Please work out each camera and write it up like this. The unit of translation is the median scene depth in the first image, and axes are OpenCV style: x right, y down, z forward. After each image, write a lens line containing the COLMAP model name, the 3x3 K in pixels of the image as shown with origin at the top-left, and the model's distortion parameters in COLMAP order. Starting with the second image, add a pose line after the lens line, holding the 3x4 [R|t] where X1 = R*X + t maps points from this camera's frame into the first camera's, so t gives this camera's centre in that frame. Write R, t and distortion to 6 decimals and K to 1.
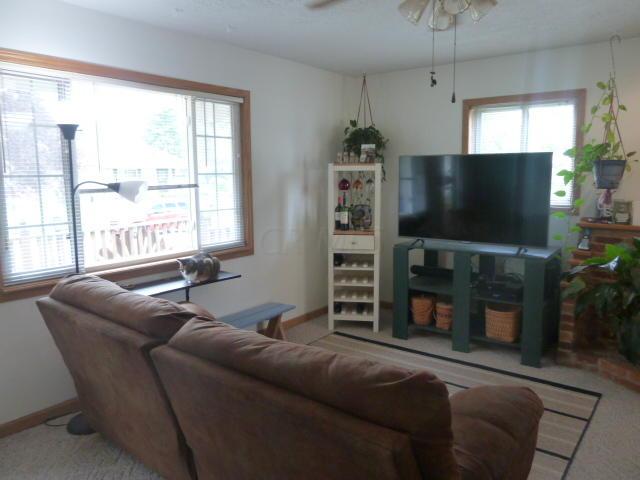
lens RADIAL K [[483.0, 0, 320.0], [0, 483.0, 240.0], [0, 0, 1]] dist [-0.019579, -0.004193]
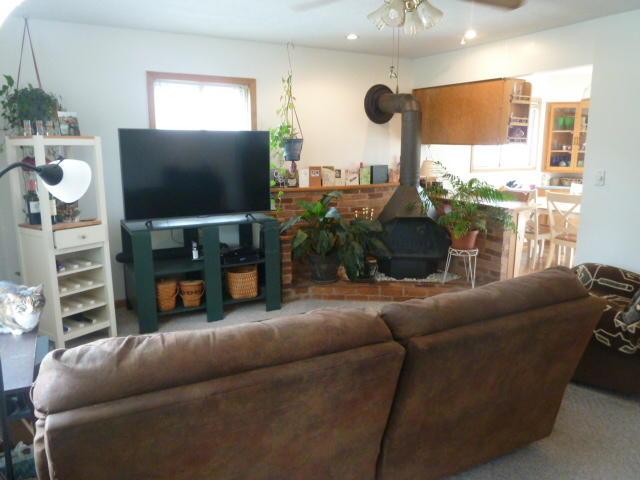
lens RADIAL K [[483.0, 0, 320.0], [0, 483.0, 240.0], [0, 0, 1]] dist [-0.019579, -0.004193]
pose [[0.405967, -0.165544, 0.898769, -0.516043], [0.121354, 0.984513, 0.126523, -0.044671], [-0.905795, 0.057705, 0.419769, 0.337933]]
